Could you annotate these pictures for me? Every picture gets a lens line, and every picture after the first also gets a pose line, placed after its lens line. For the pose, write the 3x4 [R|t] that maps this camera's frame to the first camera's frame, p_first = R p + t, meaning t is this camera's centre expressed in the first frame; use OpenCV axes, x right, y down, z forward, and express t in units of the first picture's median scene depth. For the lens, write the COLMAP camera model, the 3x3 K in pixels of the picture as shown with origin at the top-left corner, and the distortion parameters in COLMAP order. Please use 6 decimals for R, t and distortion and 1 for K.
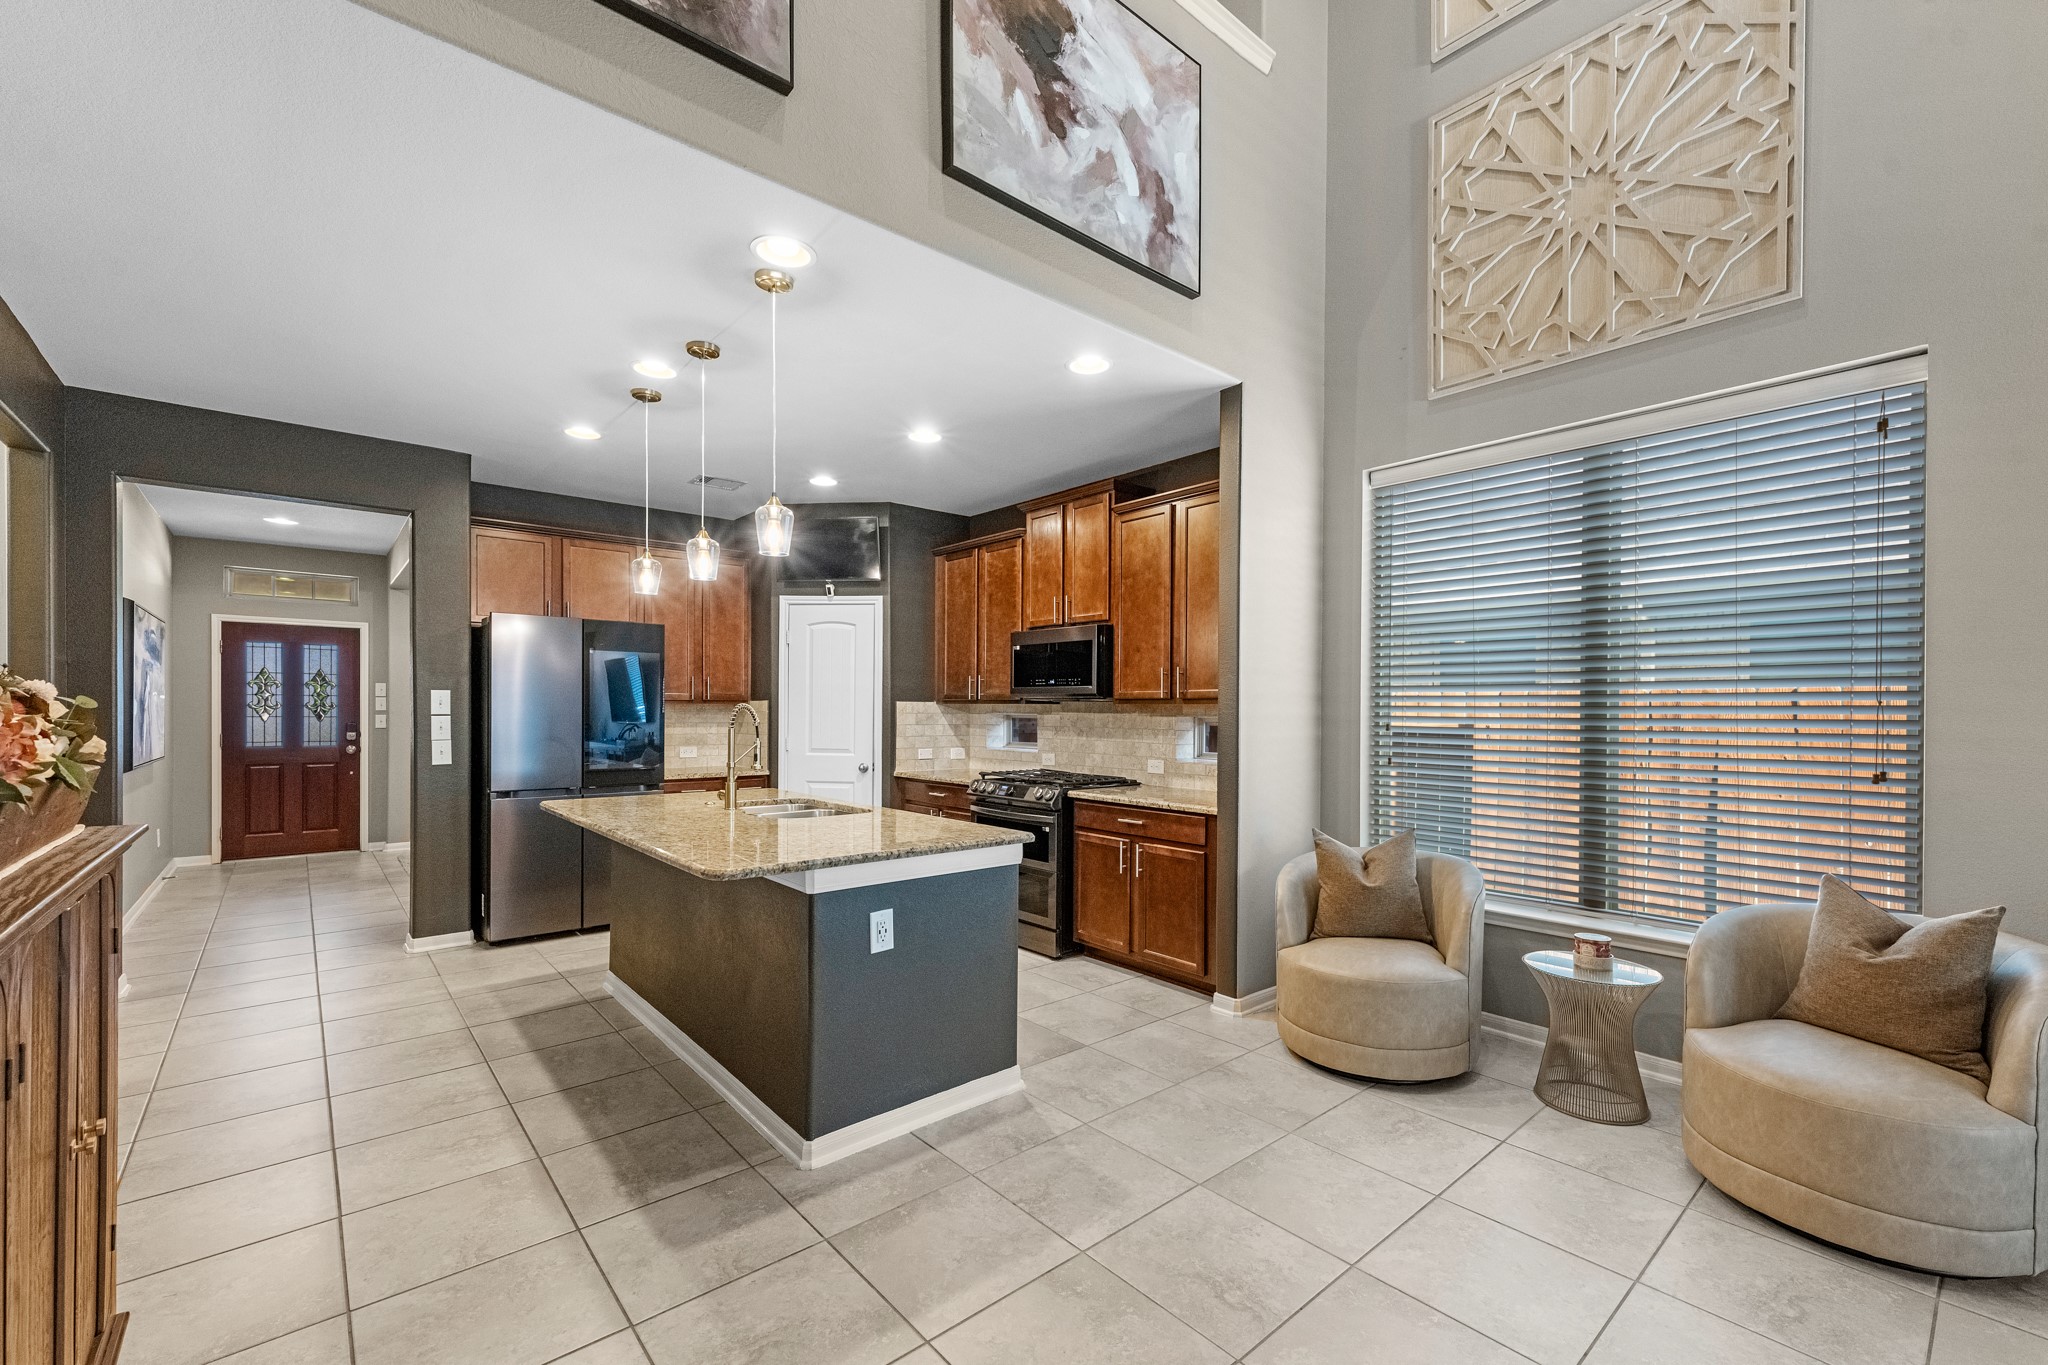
lens RADIAL K [[840.5, 0, 1037.1], [0, 840.5, 716.9], [0, 0, 1]] dist [0.002619, 0.000296]
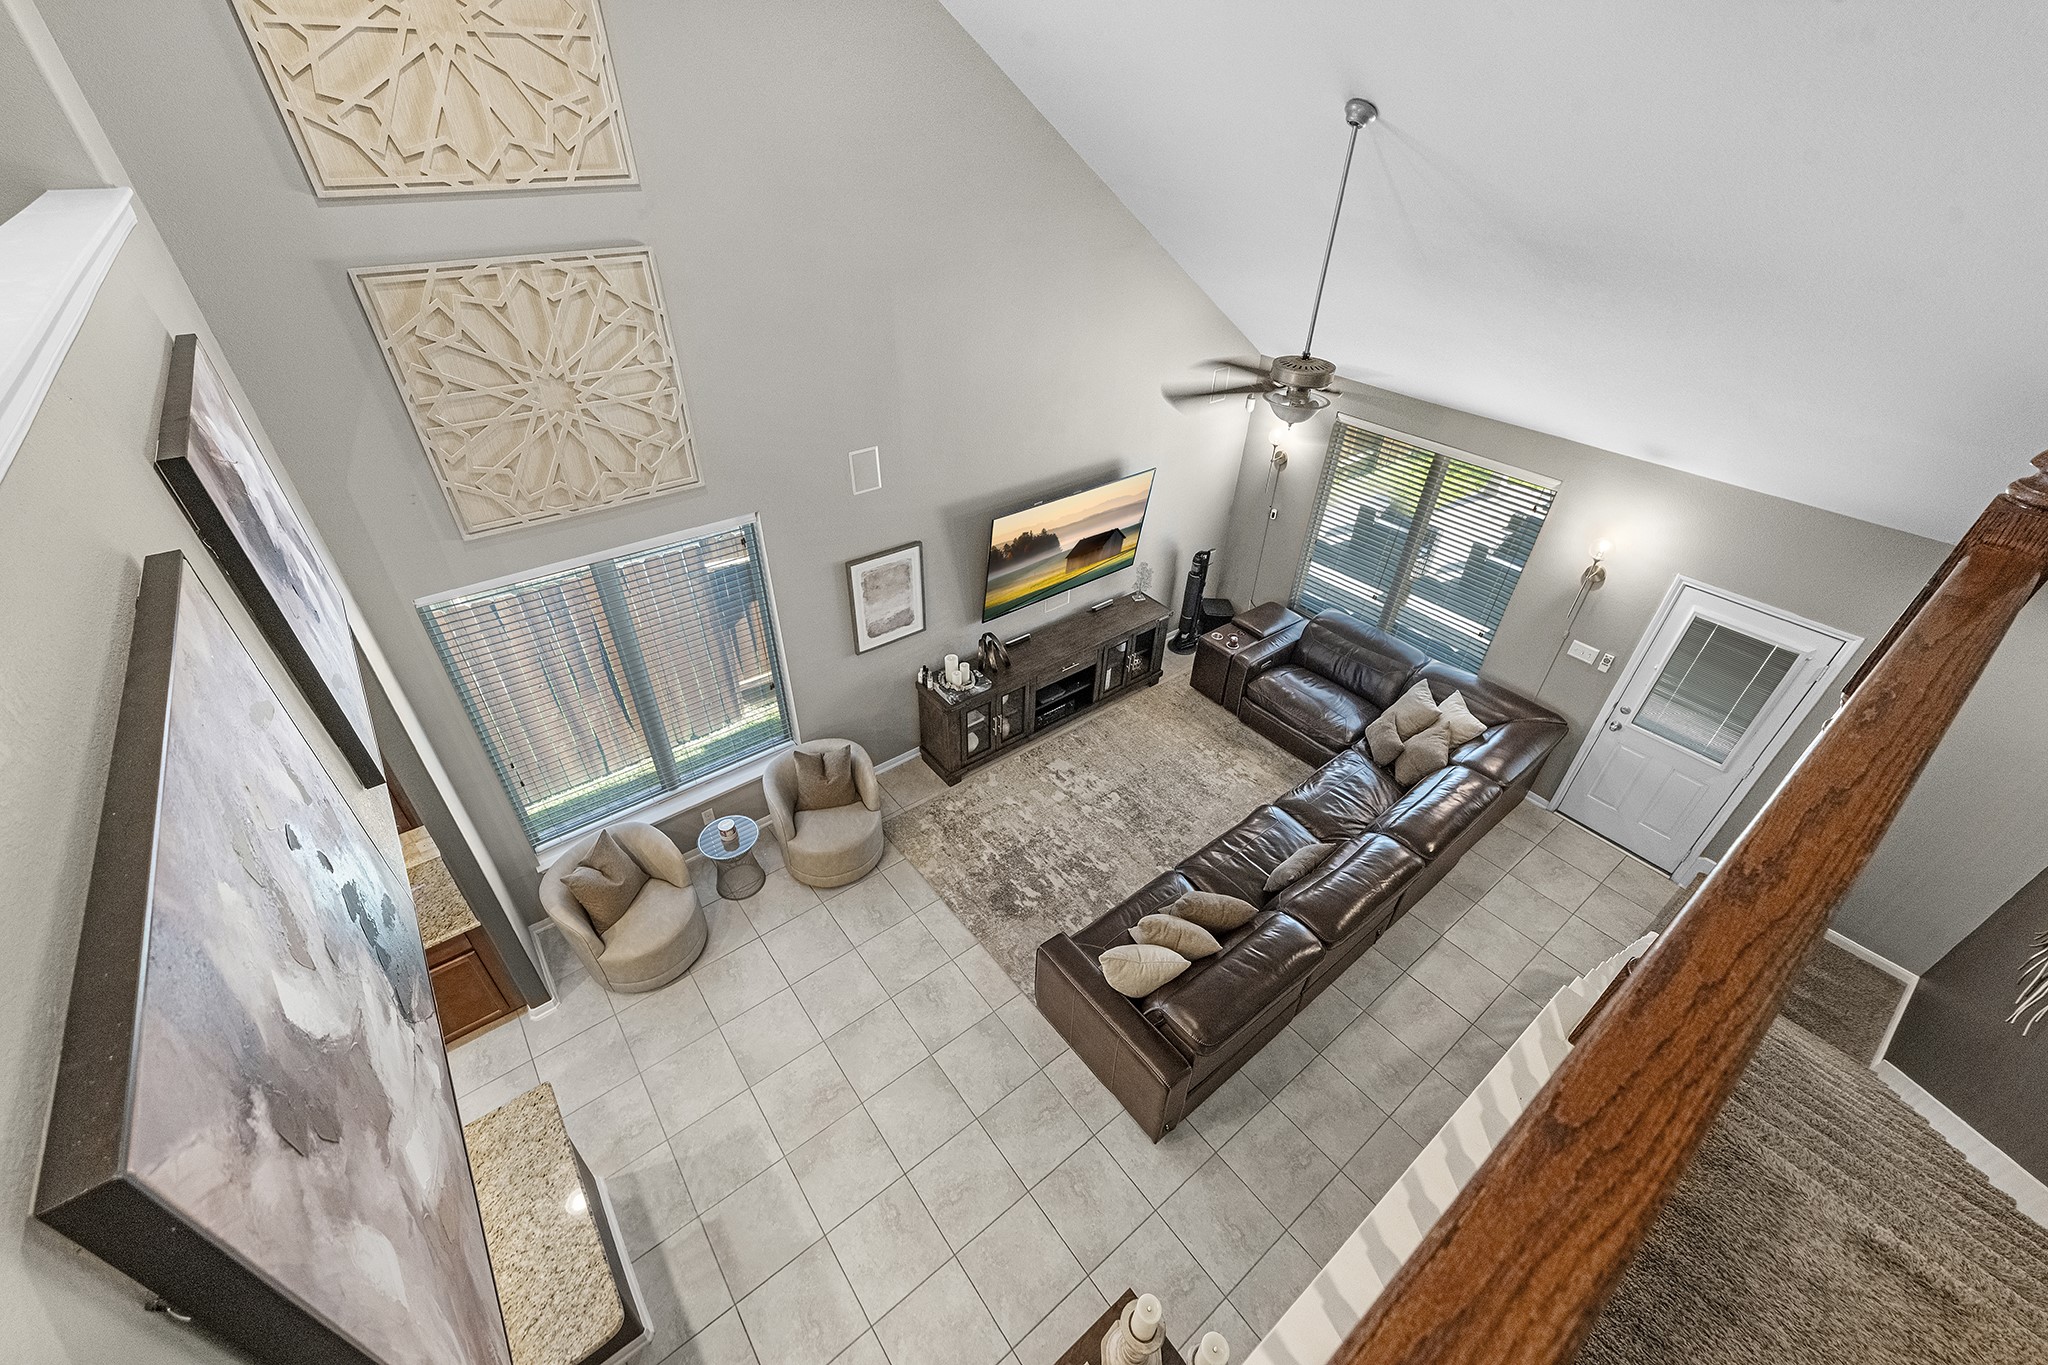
lens RADIAL K [[798.9, 0, 1024.0], [0, 798.9, 682.5], [0, 0, 1]] dist [0.010852, -0.000015]
pose [[0.060522, -0.585757, 0.808224, -0.520096], [-0.016577, 0.809007, 0.587566, -0.951454], [-0.998029, -0.048959, 0.039253, 0.212156]]
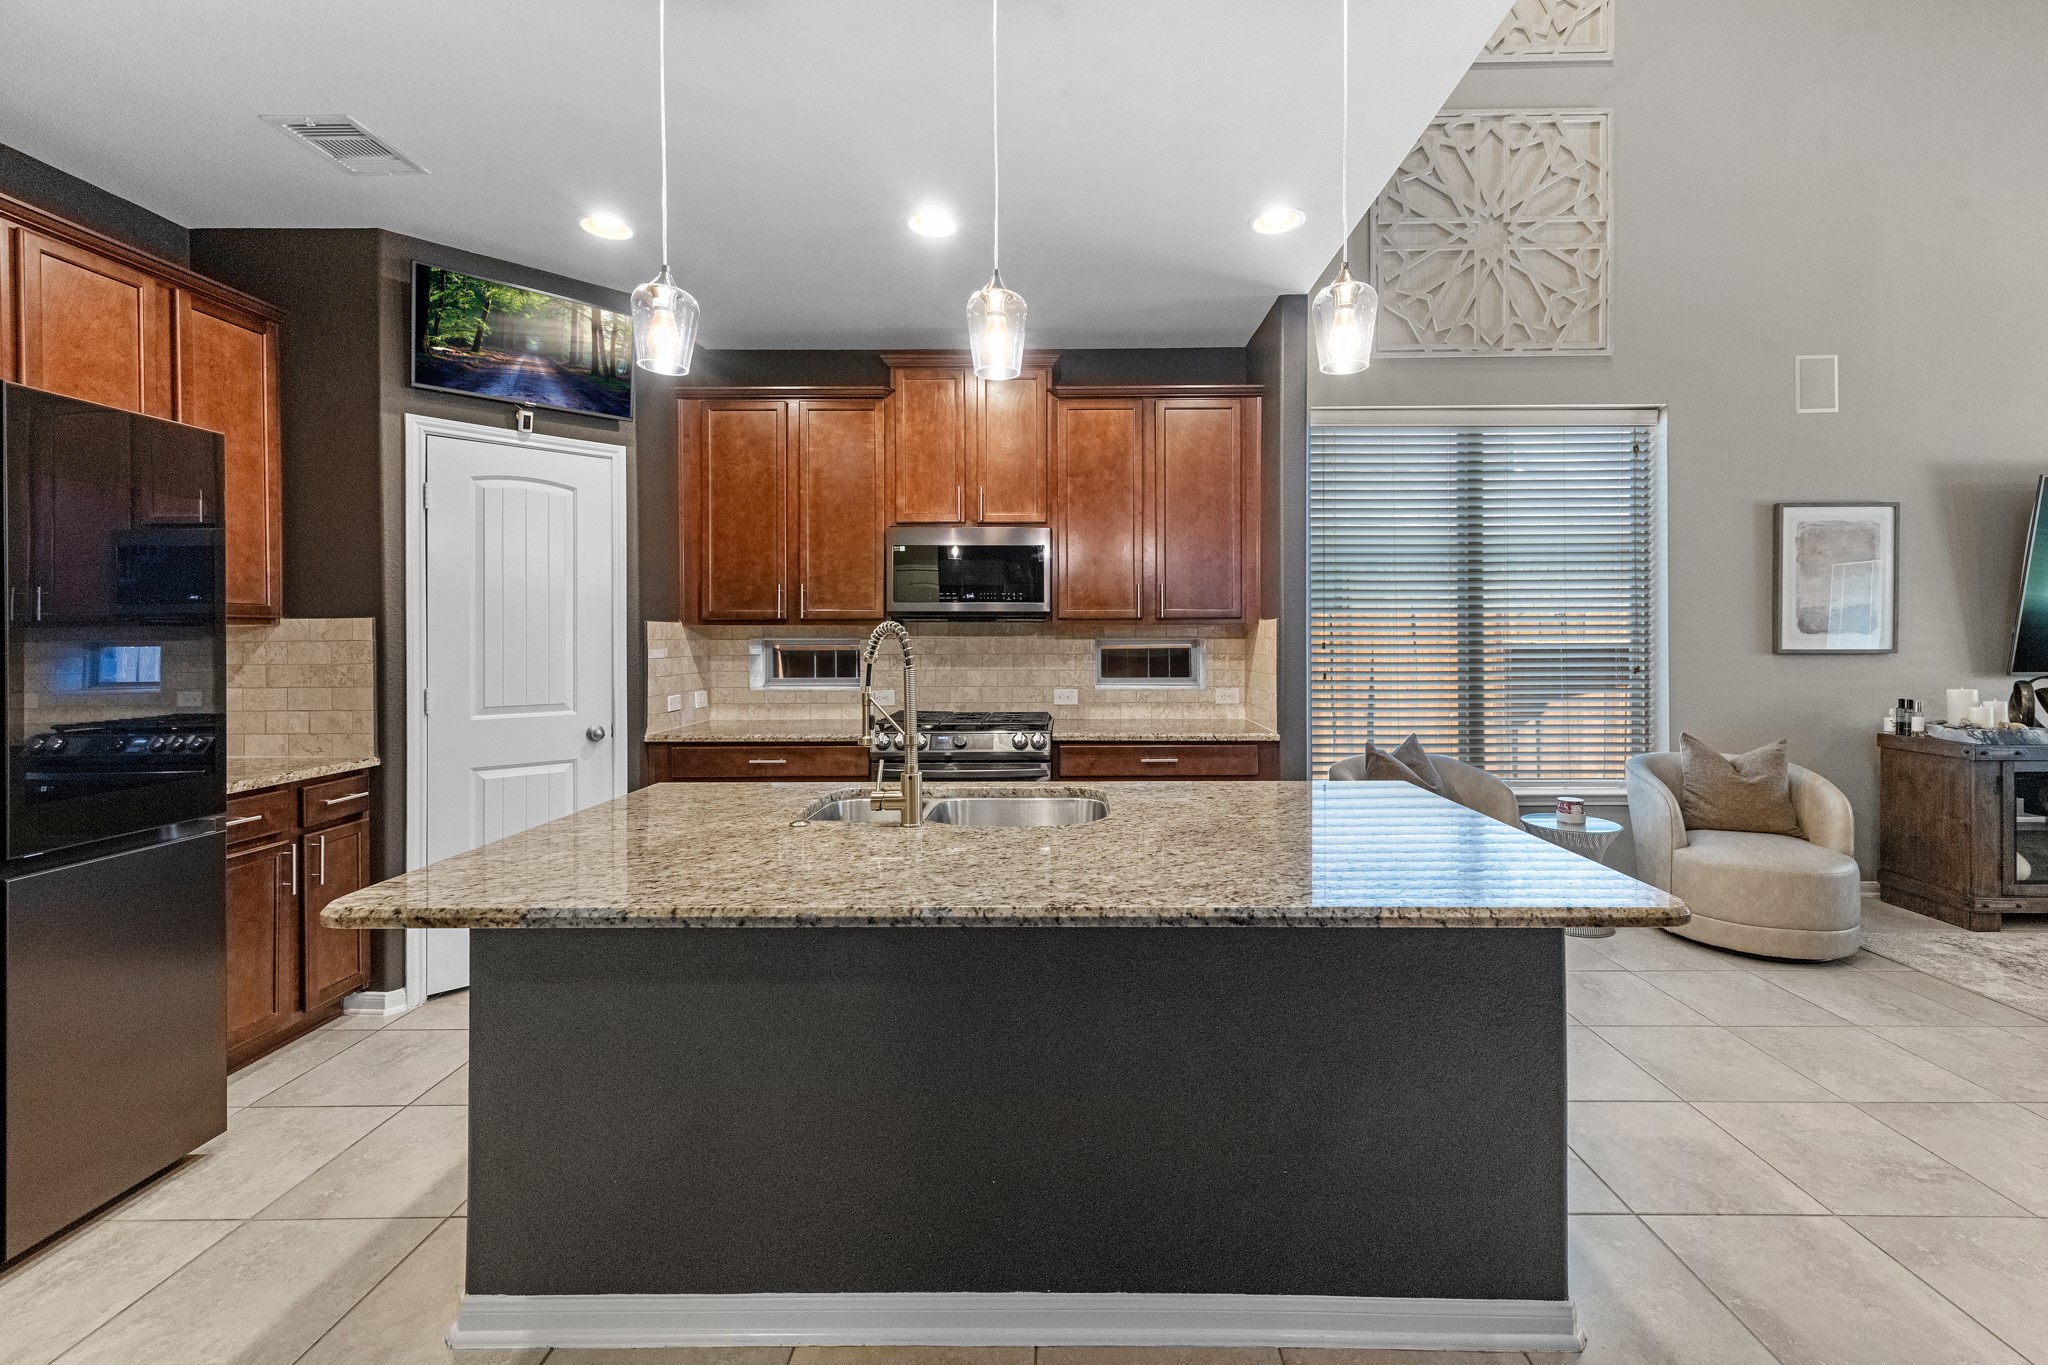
lens RADIAL K [[826.1, 0, 1073.1], [0, 826.1, 636.4], [0, 0, 1]] dist [0.001523, -0.000092]
pose [[0.666721, -0.010429, 0.745234, -0.701948], [0.013183, 0.999911, 0.002199, -0.007361], [-0.745190, 0.008359, 0.666799, 0.607851]]
